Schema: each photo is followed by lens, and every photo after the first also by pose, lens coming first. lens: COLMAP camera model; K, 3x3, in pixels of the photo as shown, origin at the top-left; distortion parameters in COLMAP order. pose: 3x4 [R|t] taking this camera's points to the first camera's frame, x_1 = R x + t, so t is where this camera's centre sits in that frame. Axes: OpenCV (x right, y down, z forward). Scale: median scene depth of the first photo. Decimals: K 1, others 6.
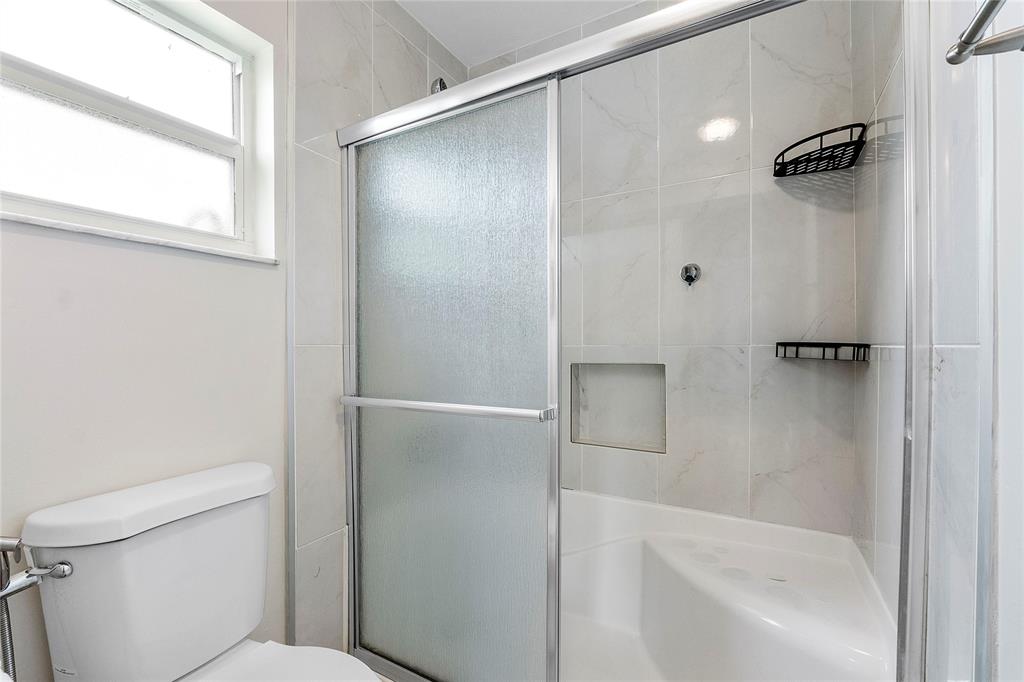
lens RADIAL K [[434.0, 0, 508.6], [0, 434.0, 344.6], [0, 0, 1]] dist [-0.012534, 0.000639]
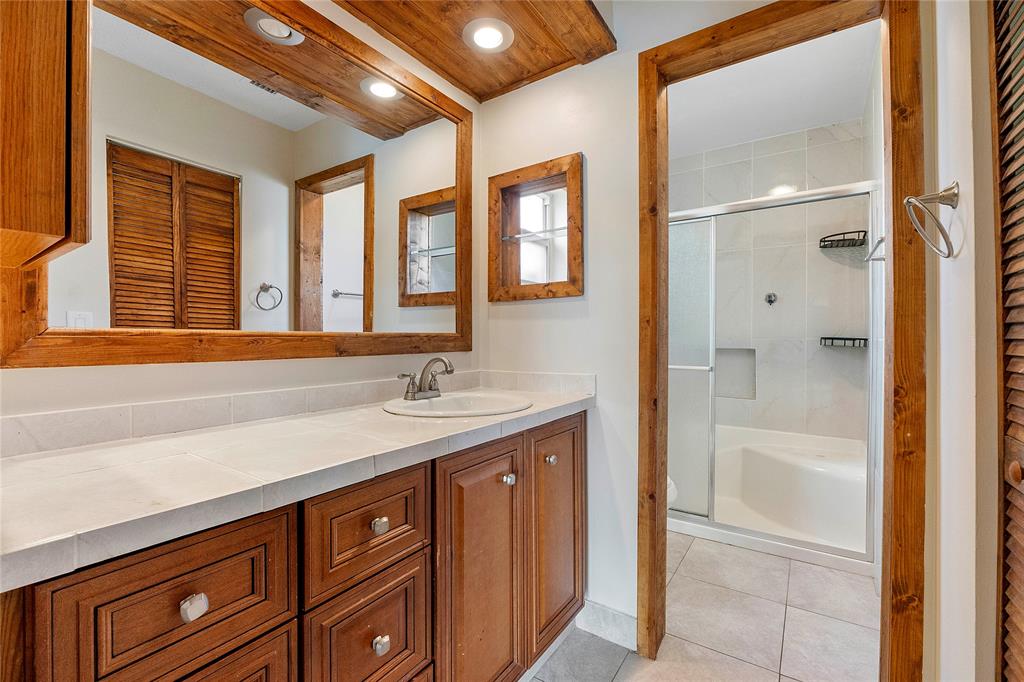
lens RADIAL K [[434.0, 0, 515.7], [0, 434.0, 339.1], [0, 0, 1]] dist [-0.012534, 0.000639]
pose [[0.997083, 0.006133, -0.076080, -0.552468], [-0.005740, 0.999969, 0.005374, 0.000210], [0.076111, -0.004922, 0.997087, -0.962059]]
